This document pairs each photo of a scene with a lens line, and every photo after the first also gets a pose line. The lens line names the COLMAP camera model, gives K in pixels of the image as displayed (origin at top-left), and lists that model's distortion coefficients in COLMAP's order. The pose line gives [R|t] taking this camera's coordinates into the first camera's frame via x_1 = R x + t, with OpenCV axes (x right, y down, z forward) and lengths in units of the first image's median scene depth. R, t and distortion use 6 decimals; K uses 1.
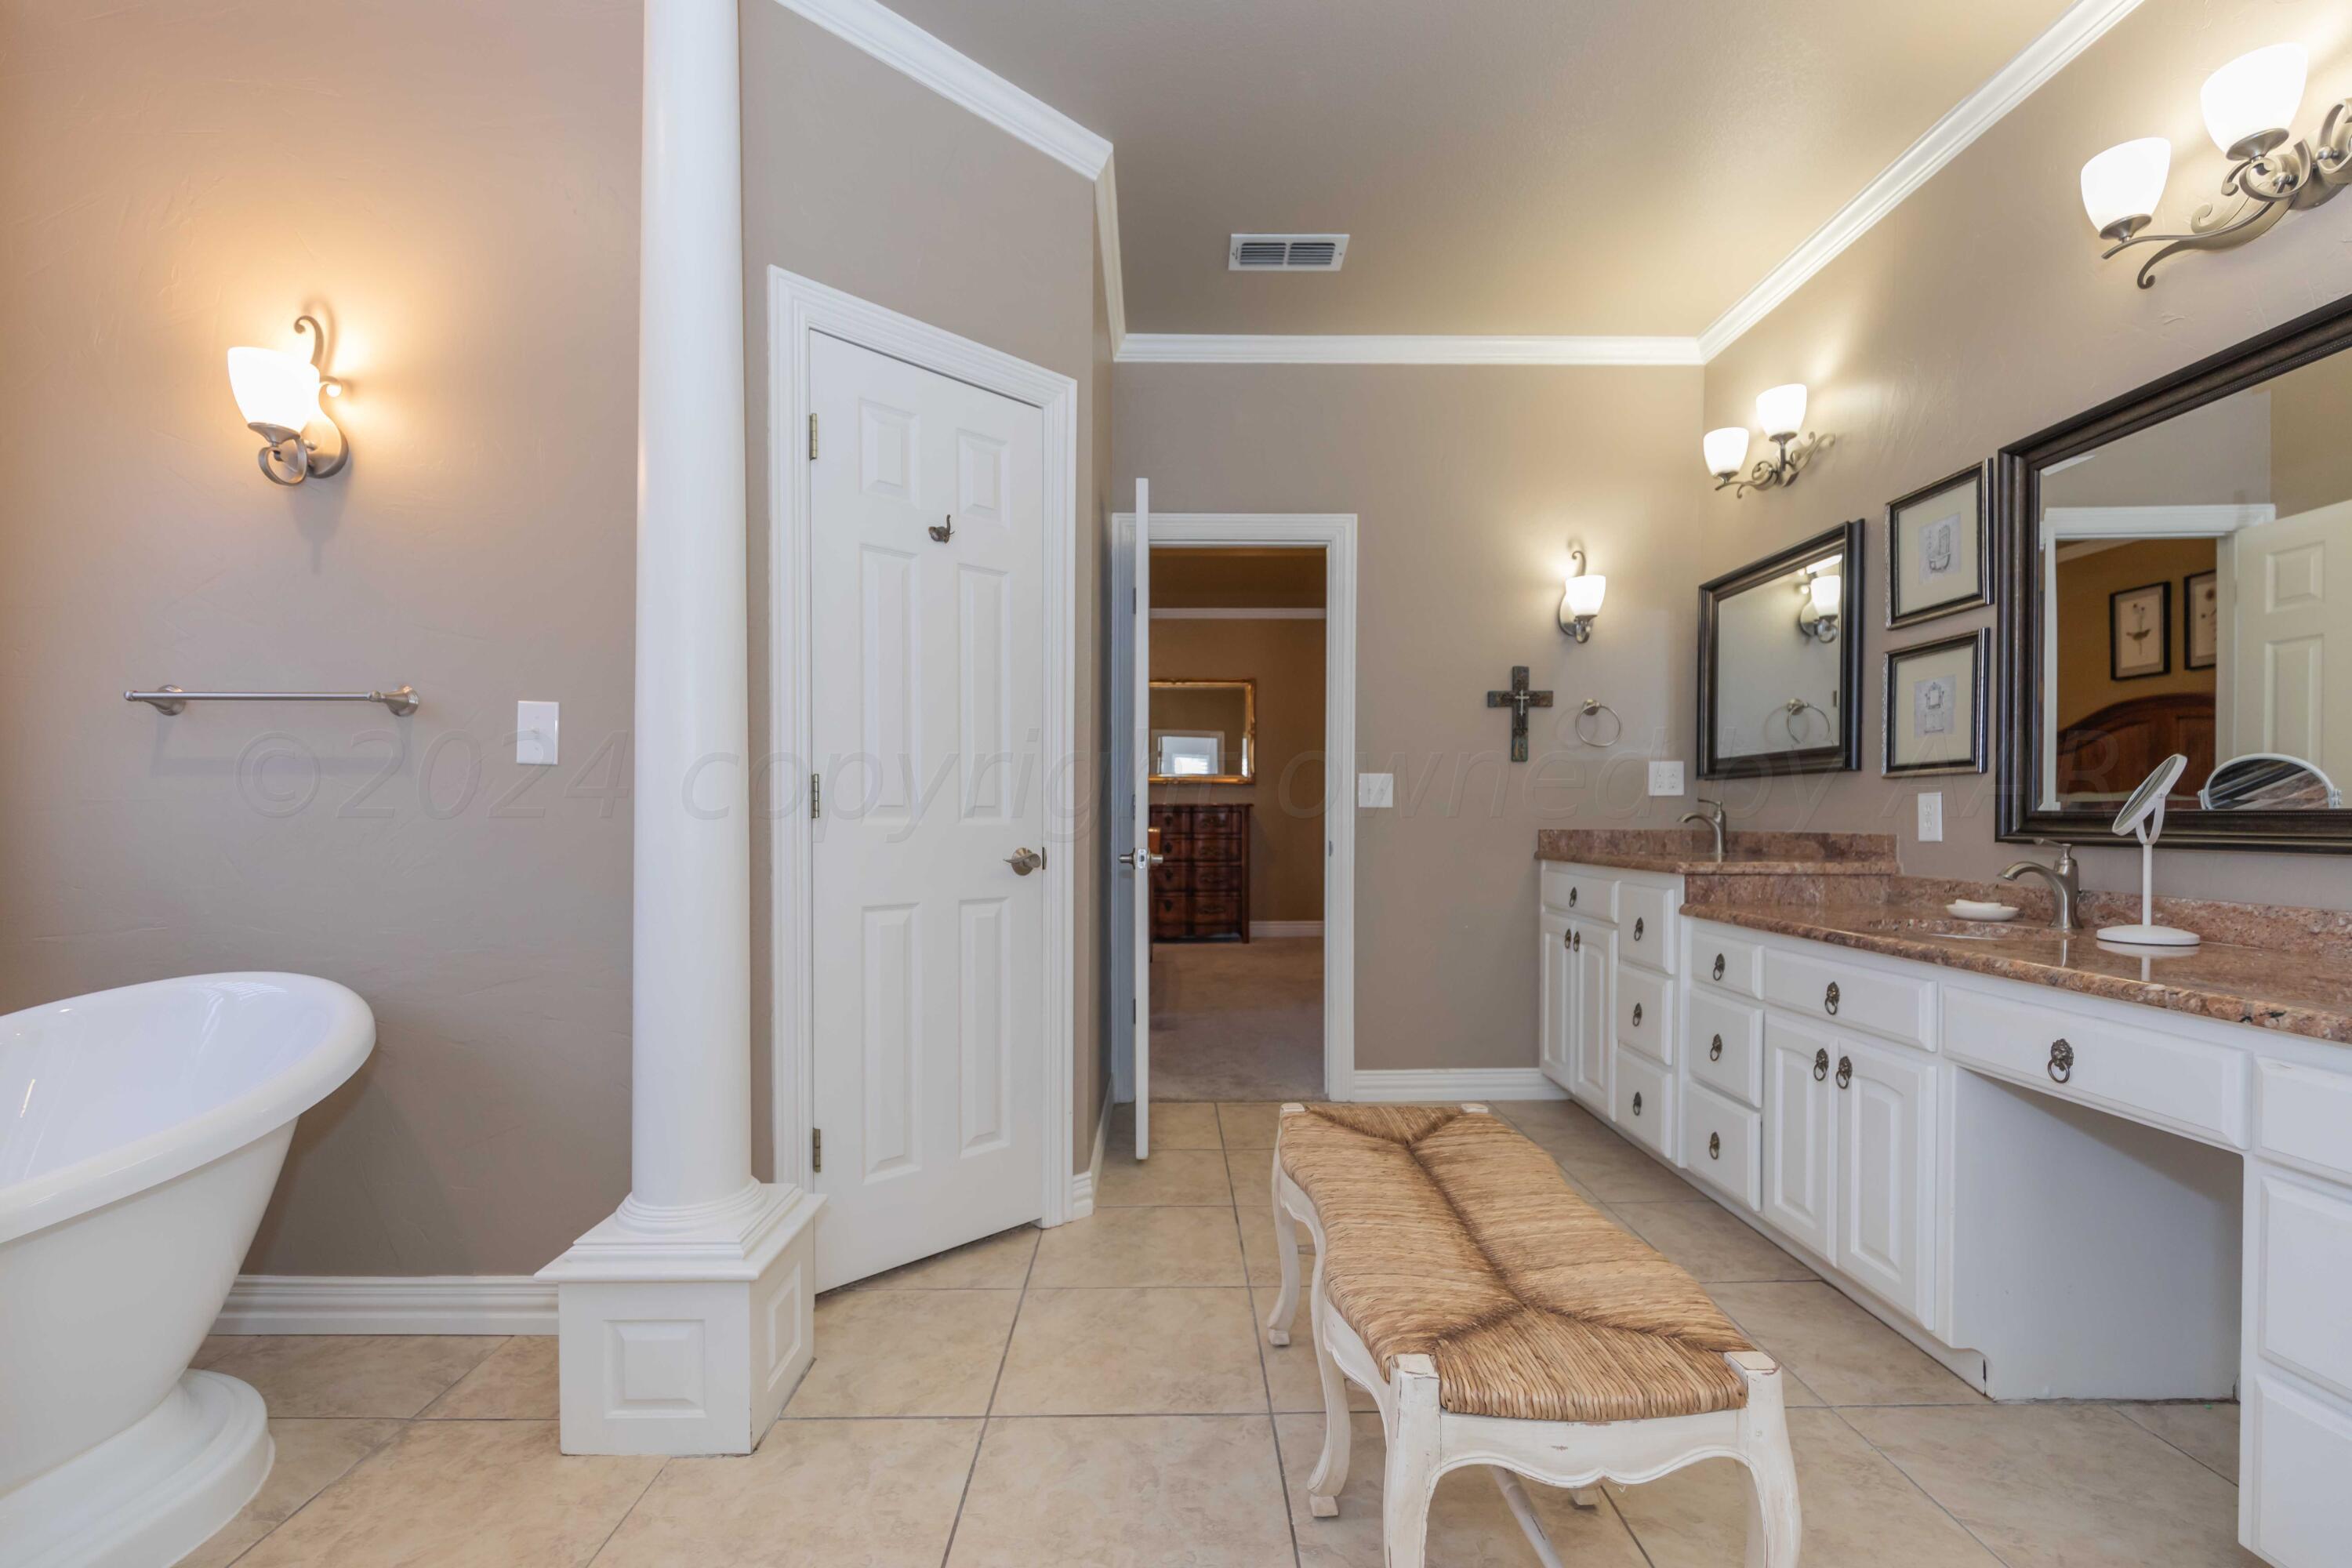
lens RADIAL K [[1063.9, 0, 1143.5], [0, 1063.9, 816.8], [0, 0, 1]] dist [0.006303, -0.001410]
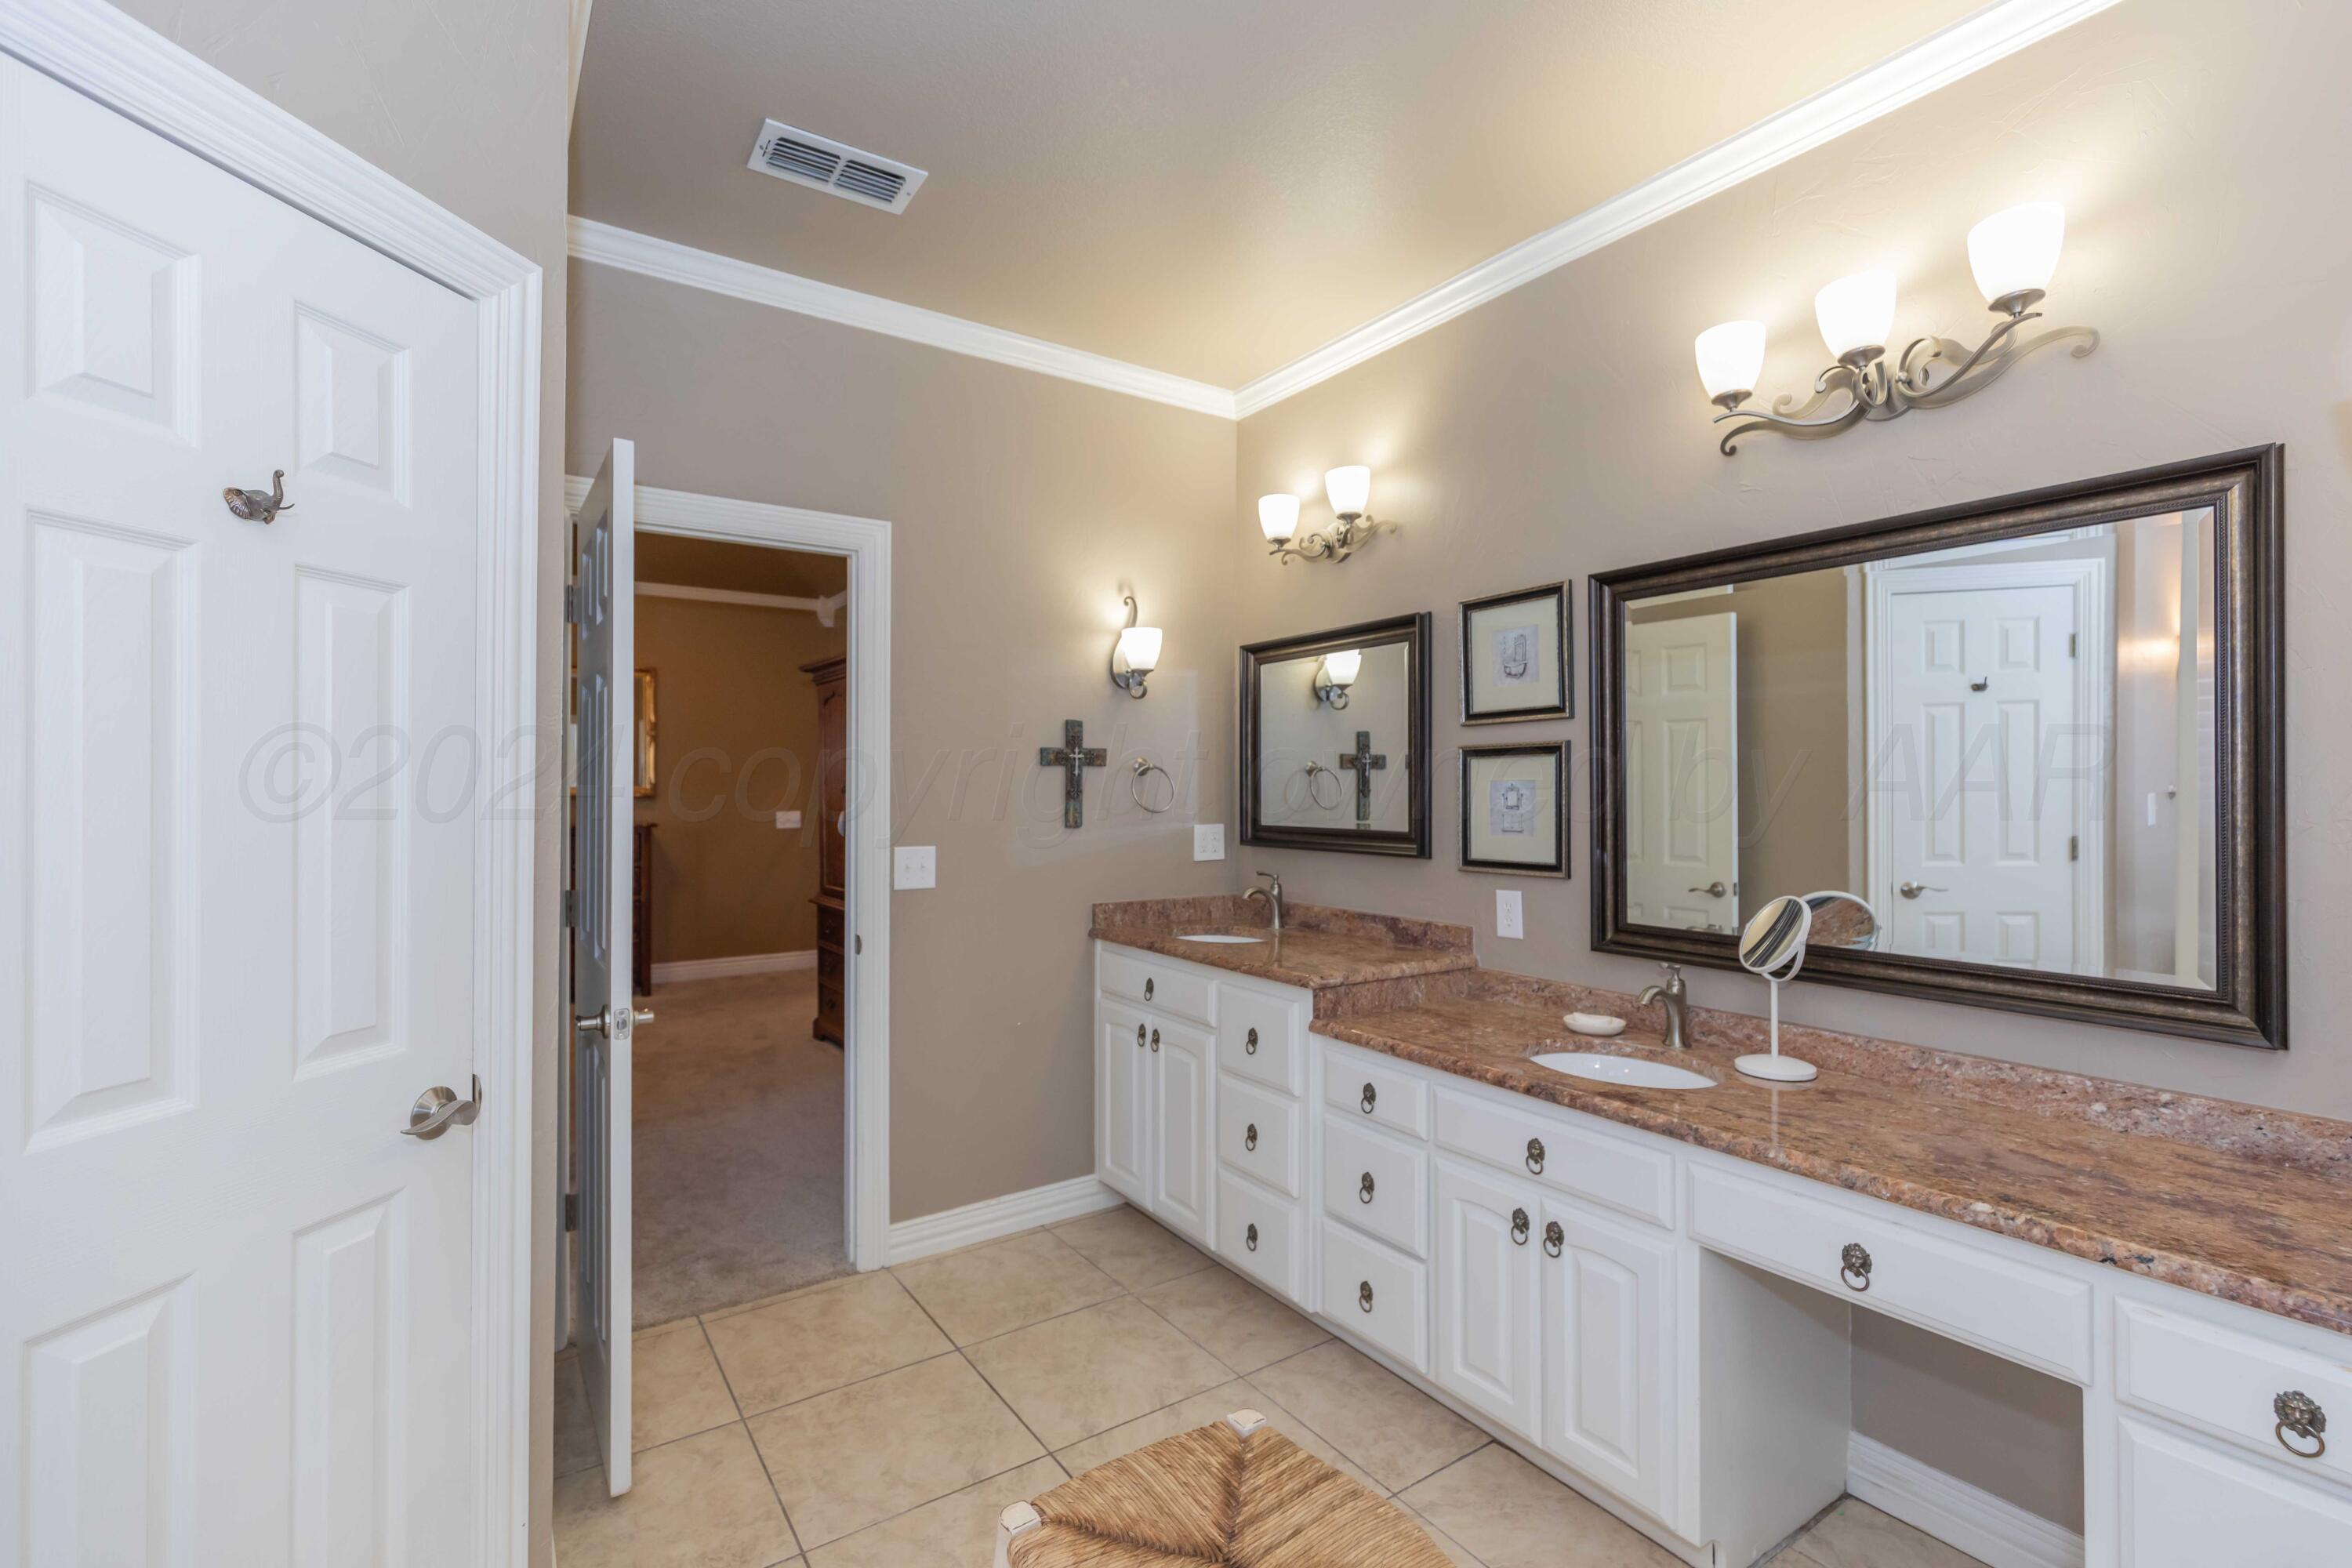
lens RADIAL K [[1063.9, 0, 1172.9], [0, 1063.9, 769.9], [0, 0, 1]] dist [0.006303, -0.001410]
pose [[0.824788, 0.003265, 0.565433, -0.119047], [0.007898, 0.999819, -0.017294, -0.130733], [-0.565387, 0.018730, 0.824613, 0.353238]]
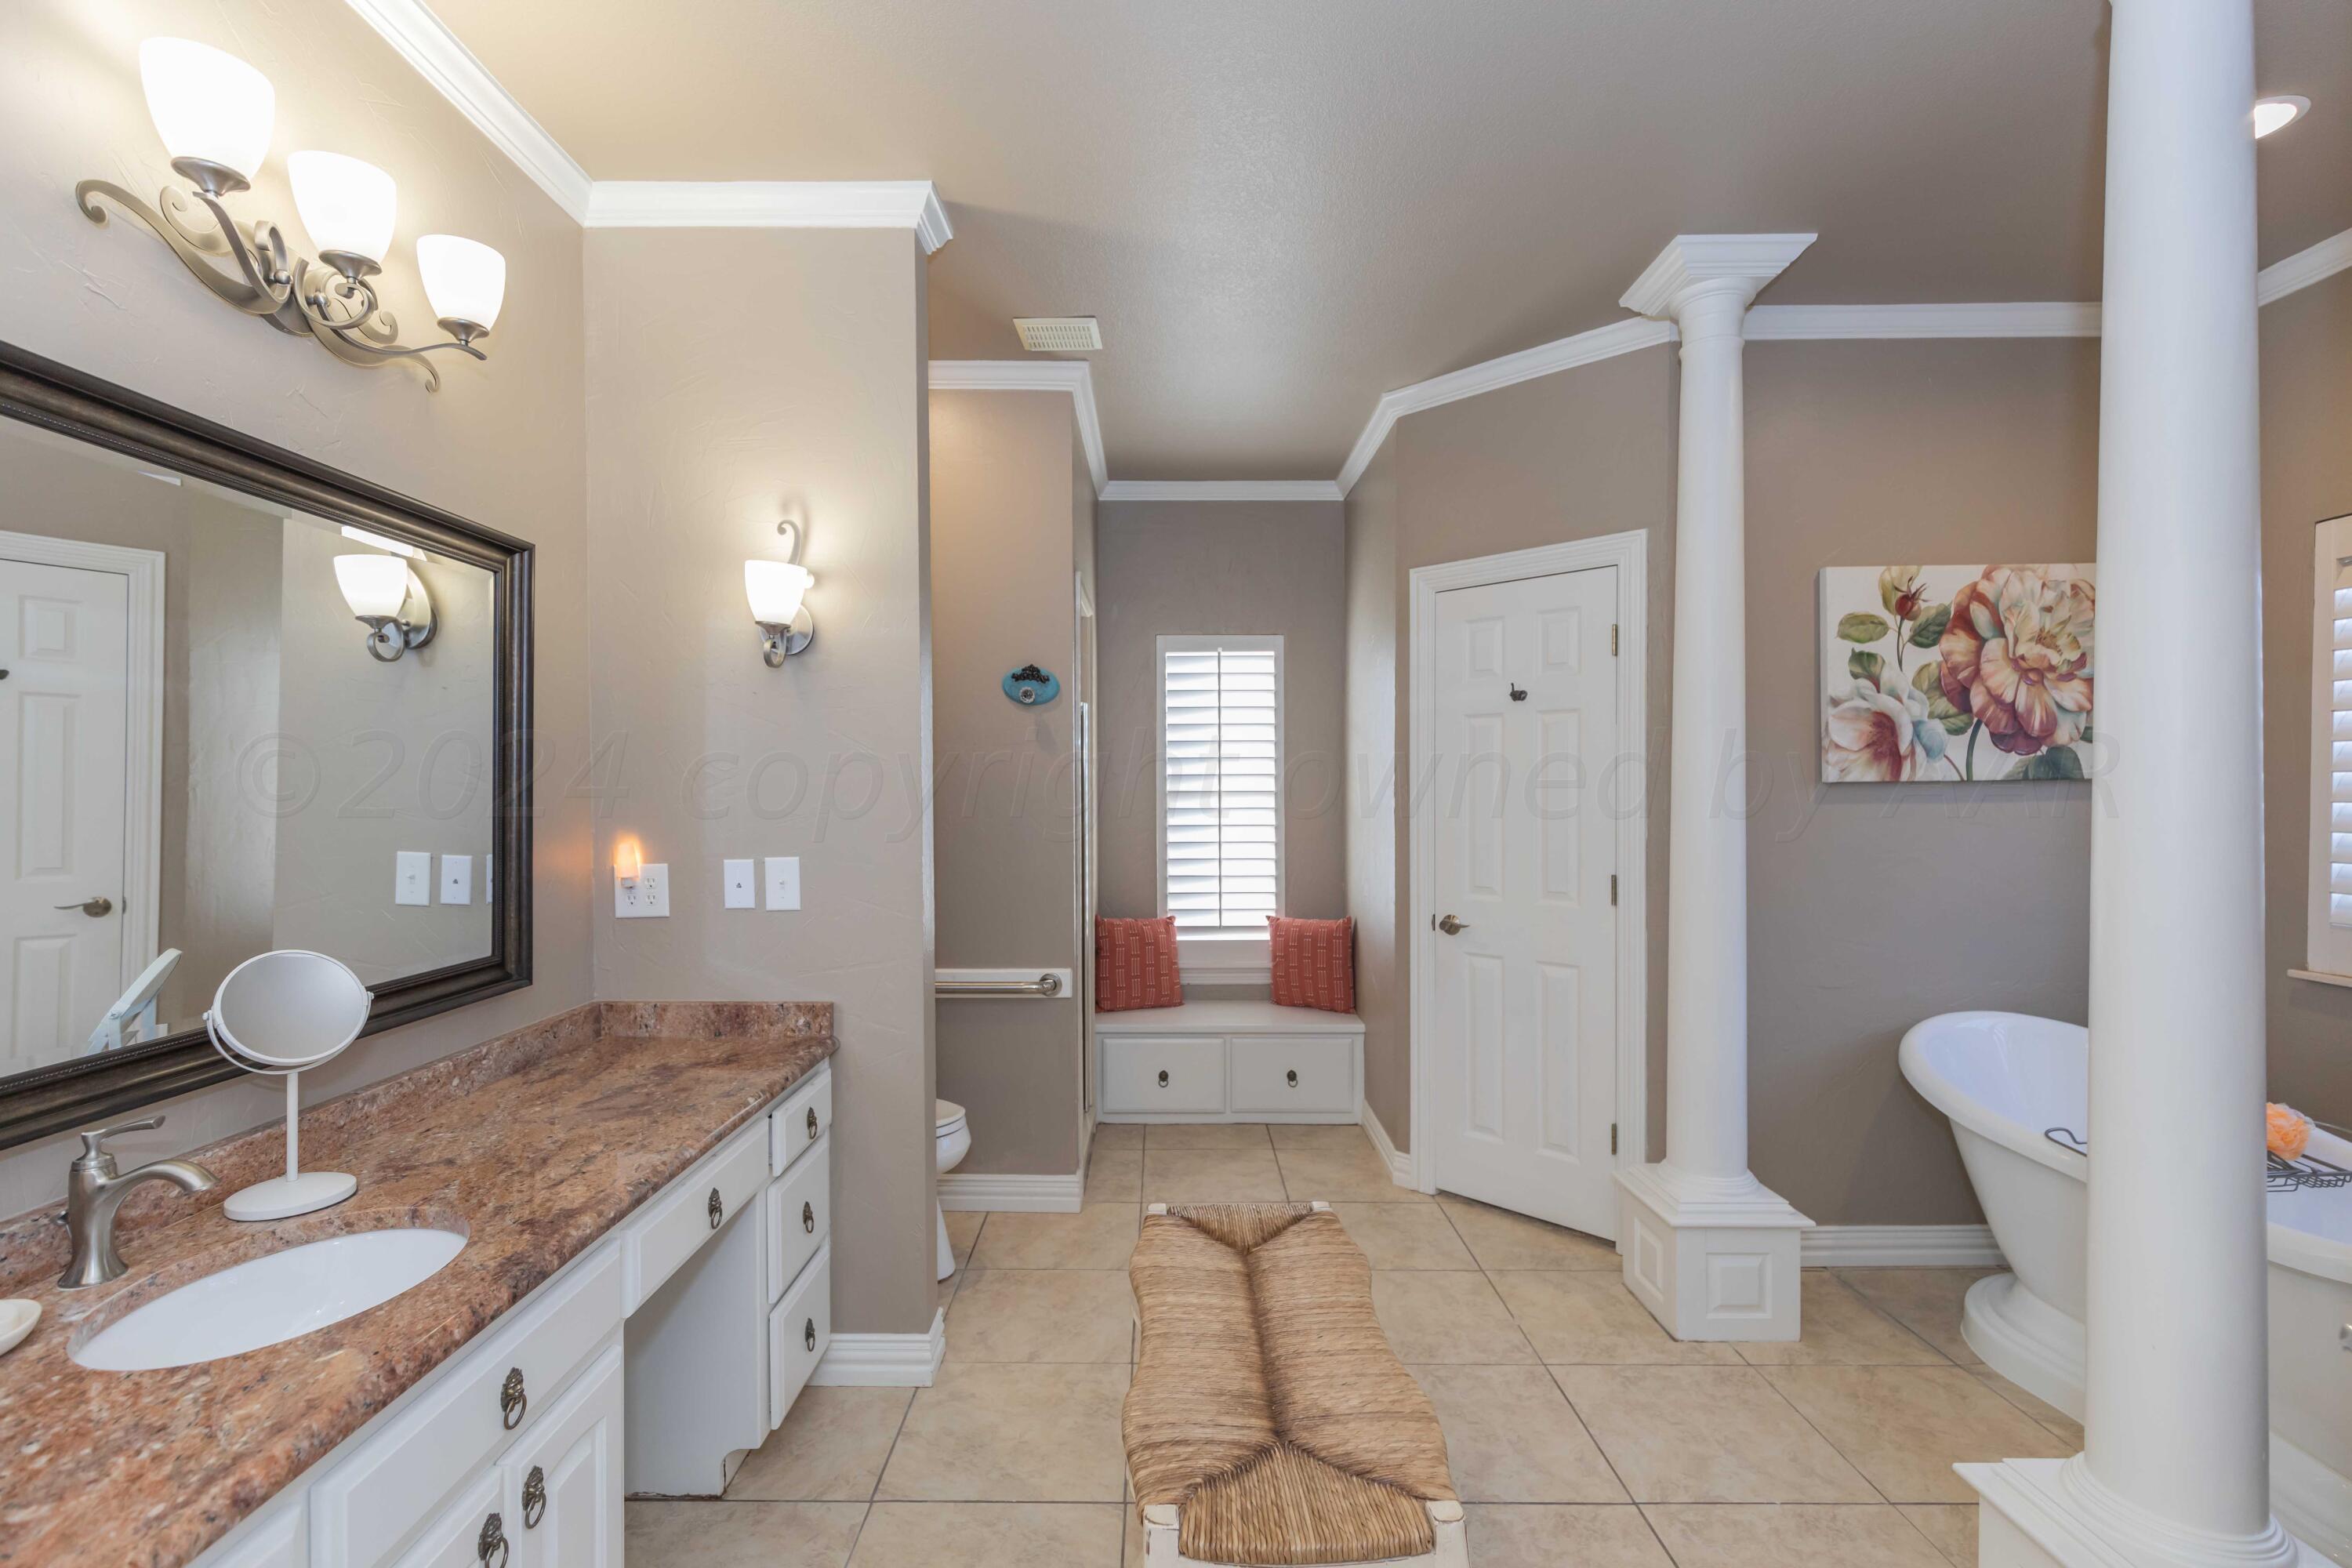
lens RADIAL K [[1063.9, 0, 1178.9], [0, 1063.9, 801.5], [0, 0, 1]] dist [0.006303, -0.001410]
pose [[-0.999409, -0.003492, -0.034186, 0.268130], [-0.004145, 0.999810, 0.019057, -0.138448], [0.034113, 0.019188, -0.999234, 1.356896]]
